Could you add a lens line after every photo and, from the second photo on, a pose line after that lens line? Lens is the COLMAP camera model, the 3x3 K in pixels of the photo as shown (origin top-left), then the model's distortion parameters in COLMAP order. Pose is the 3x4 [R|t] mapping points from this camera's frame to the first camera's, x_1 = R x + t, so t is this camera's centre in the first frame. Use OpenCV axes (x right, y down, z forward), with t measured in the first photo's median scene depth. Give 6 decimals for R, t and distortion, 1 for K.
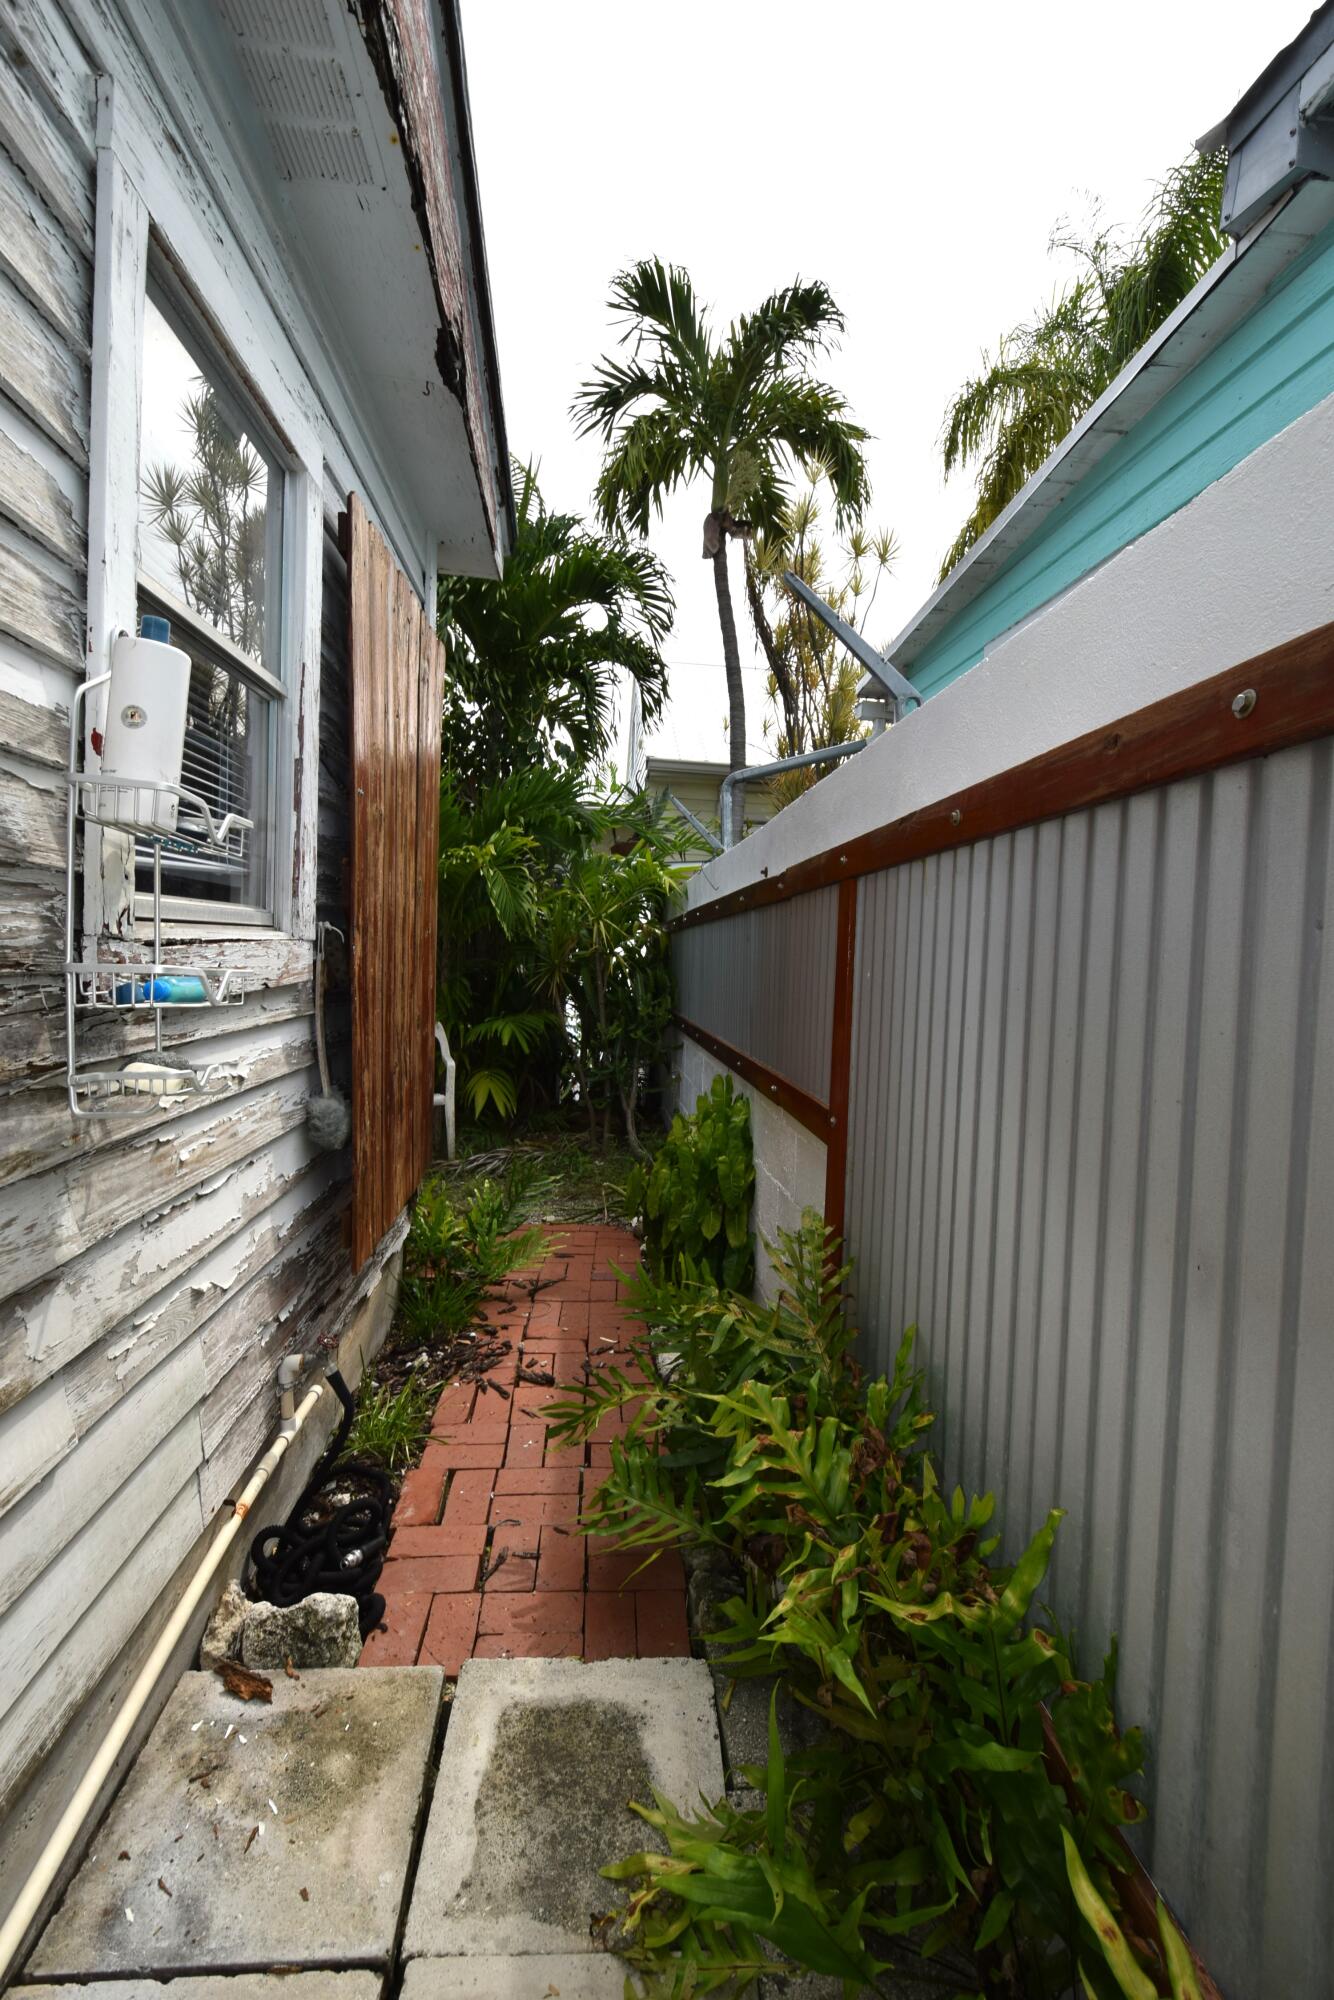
lens RADIAL K [[879.5, 0, 663.0], [0, 879.5, 1002.5], [0, 0, 1]] dist [0.005202, -0.004875]
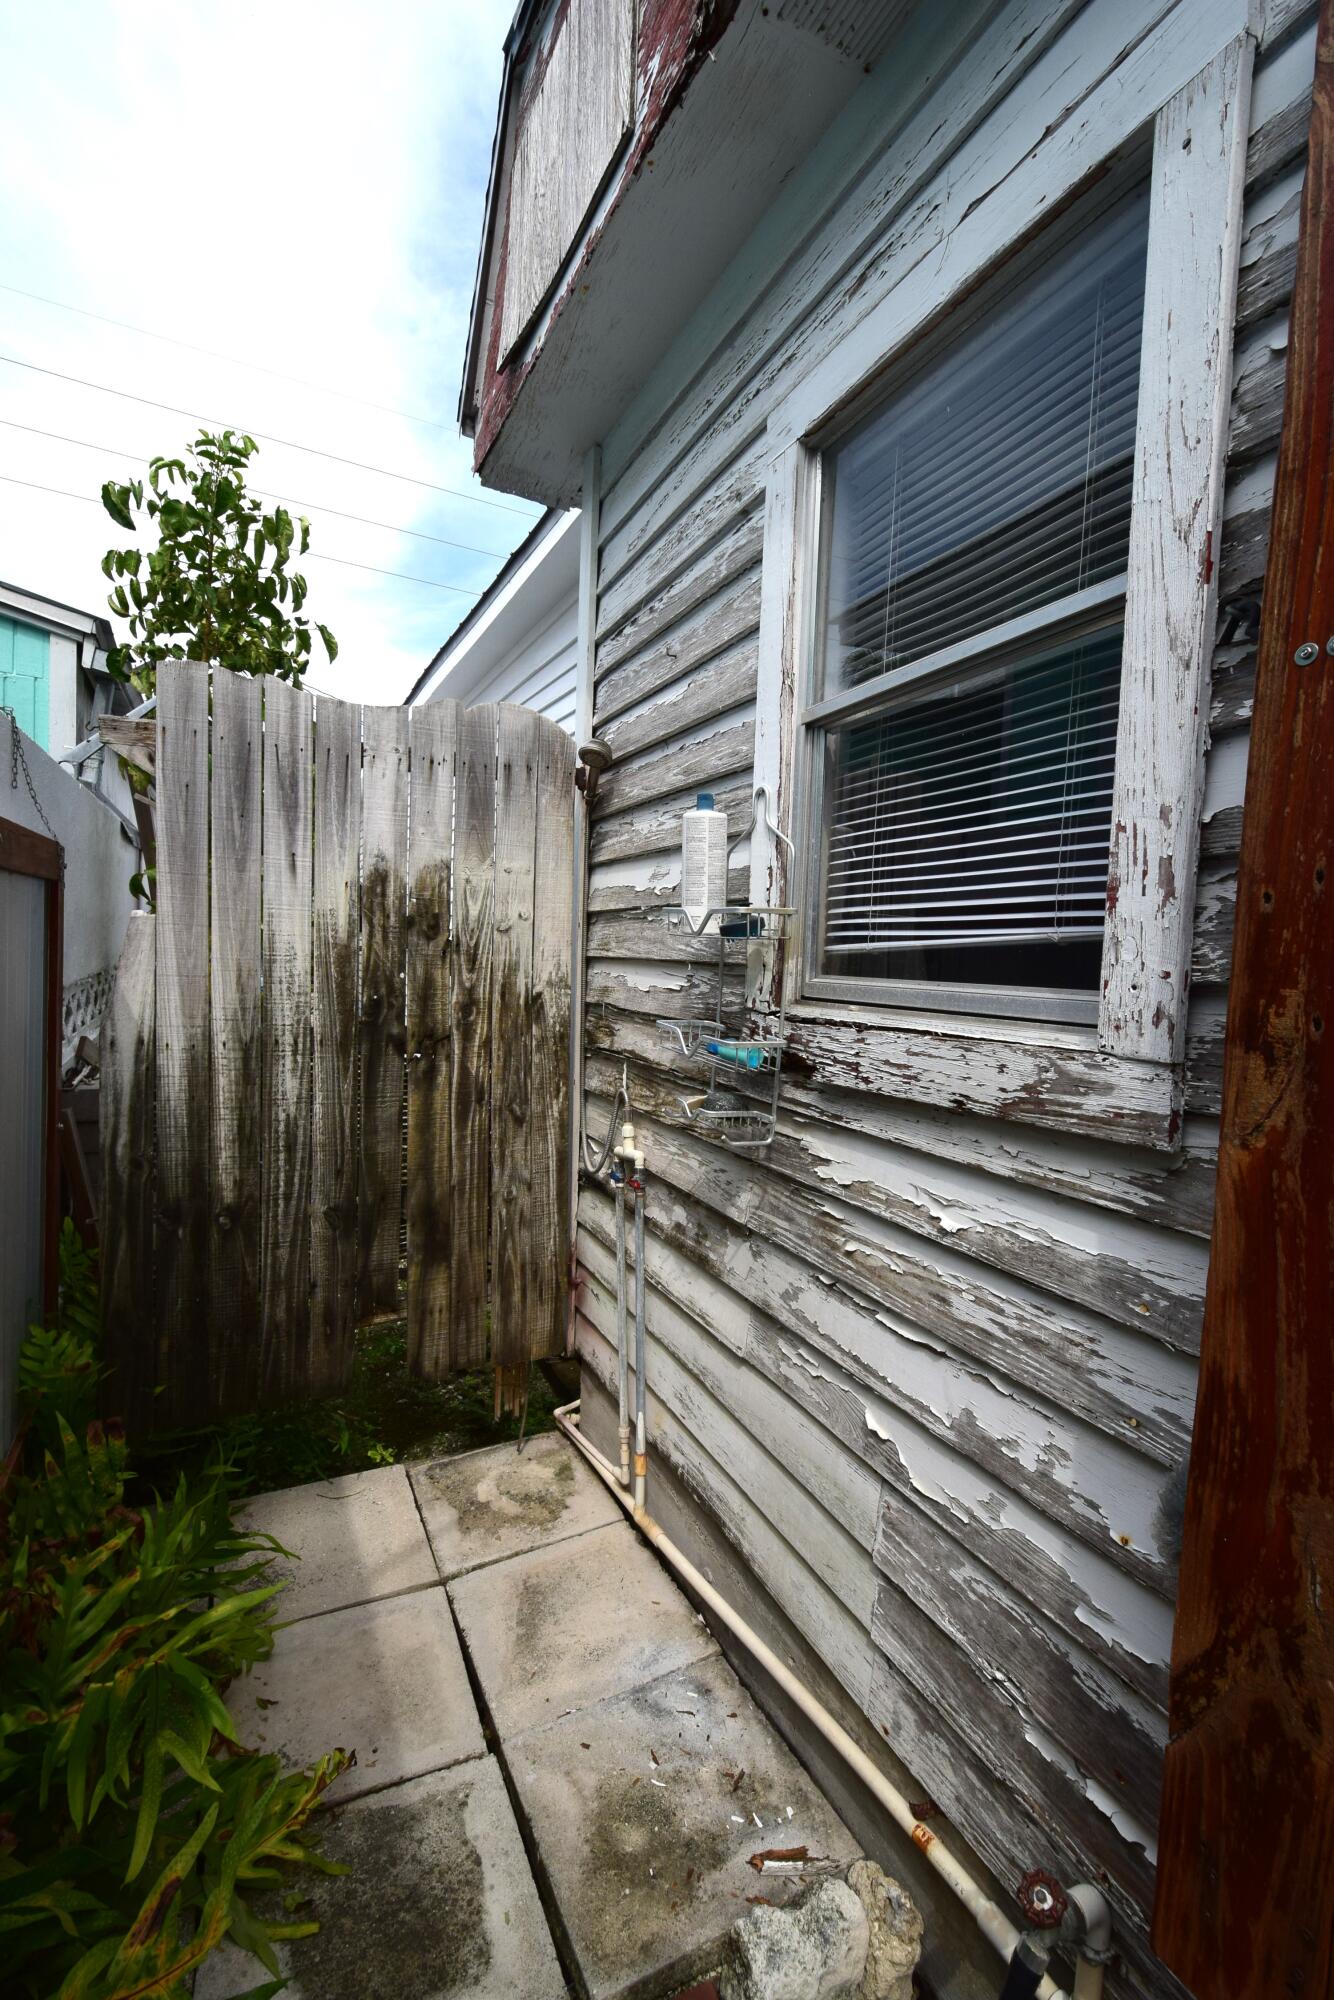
lens RADIAL K [[879.5, 0, 675.8], [0, 879.5, 992.7], [0, 0, 1]] dist [0.005202, -0.004875]
pose [[-0.927125, -0.049841, -0.371423, 0.002915], [-0.084322, 0.993446, 0.077169, -0.170136], [0.365142, 0.102864, -0.925251, 1.903213]]
